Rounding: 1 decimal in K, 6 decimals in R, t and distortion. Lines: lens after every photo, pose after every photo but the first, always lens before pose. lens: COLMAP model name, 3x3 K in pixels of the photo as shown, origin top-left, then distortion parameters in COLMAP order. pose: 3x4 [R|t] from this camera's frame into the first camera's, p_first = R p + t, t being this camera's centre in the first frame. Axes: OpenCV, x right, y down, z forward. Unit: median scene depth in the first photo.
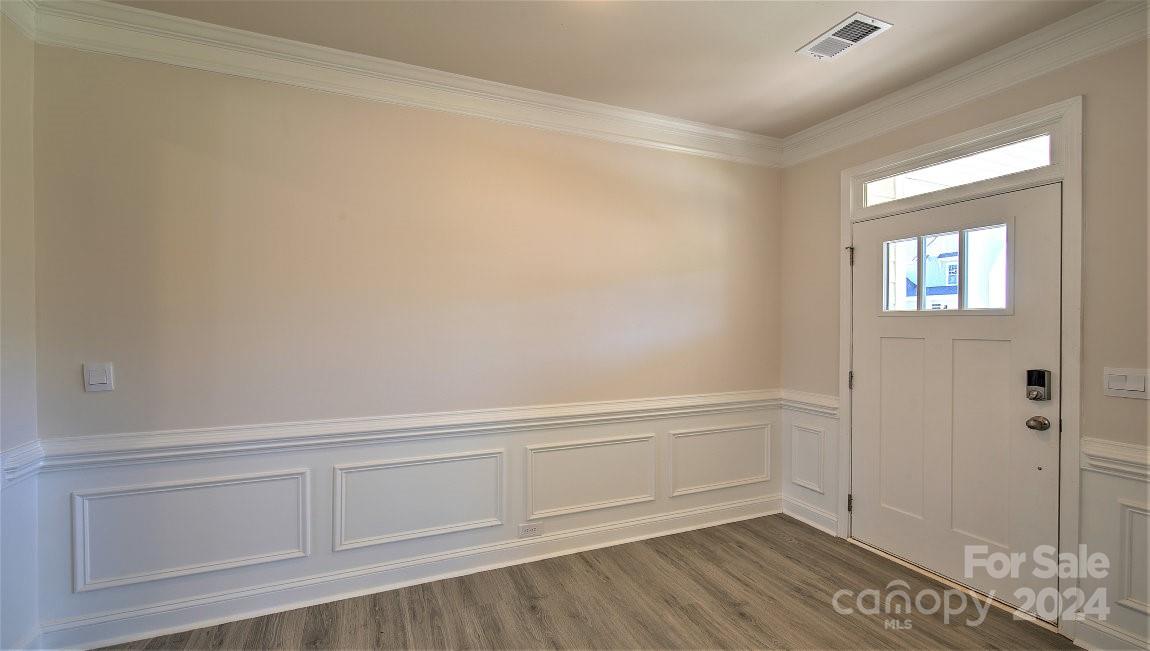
lens RADIAL K [[504.0, 0, 579.5], [0, 504.0, 328.6], [0, 0, 1]] dist [0.001584, 0.000135]
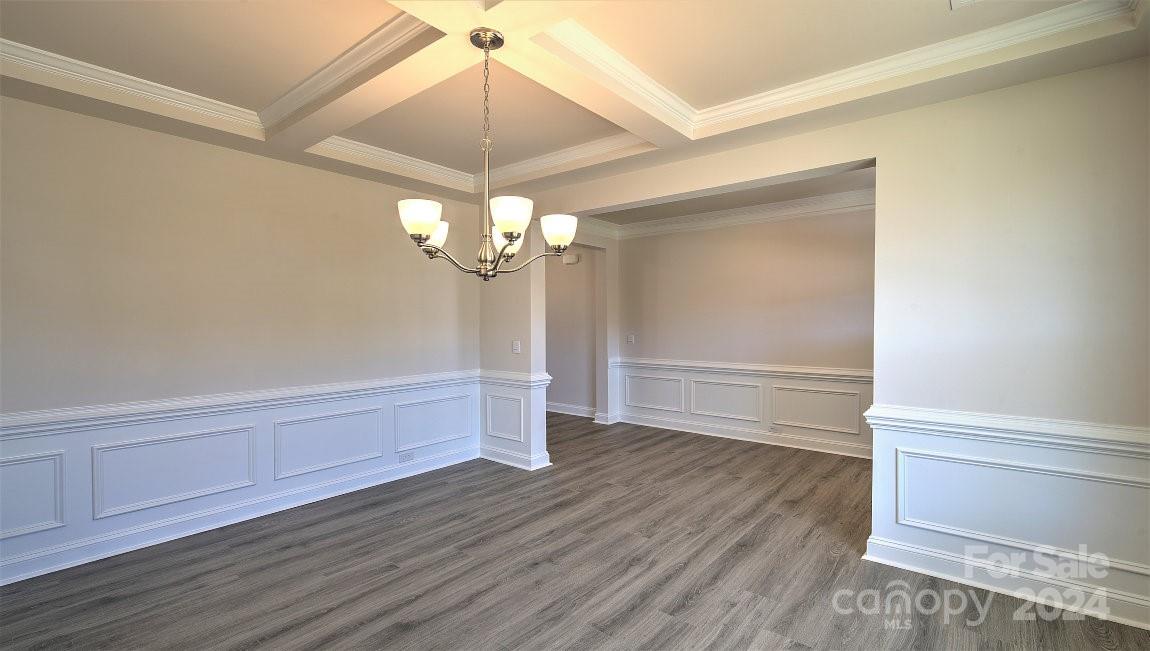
lens RADIAL K [[504.0, 0, 579.5], [0, 504.0, 328.6], [0, 0, 1]] dist [0.001584, 0.000135]
pose [[0.451390, 0.006958, -0.892299, 1.556484], [-0.004258, 0.999975, 0.005644, 0.008524], [0.892316, 0.001252, 0.451409, -0.653187]]
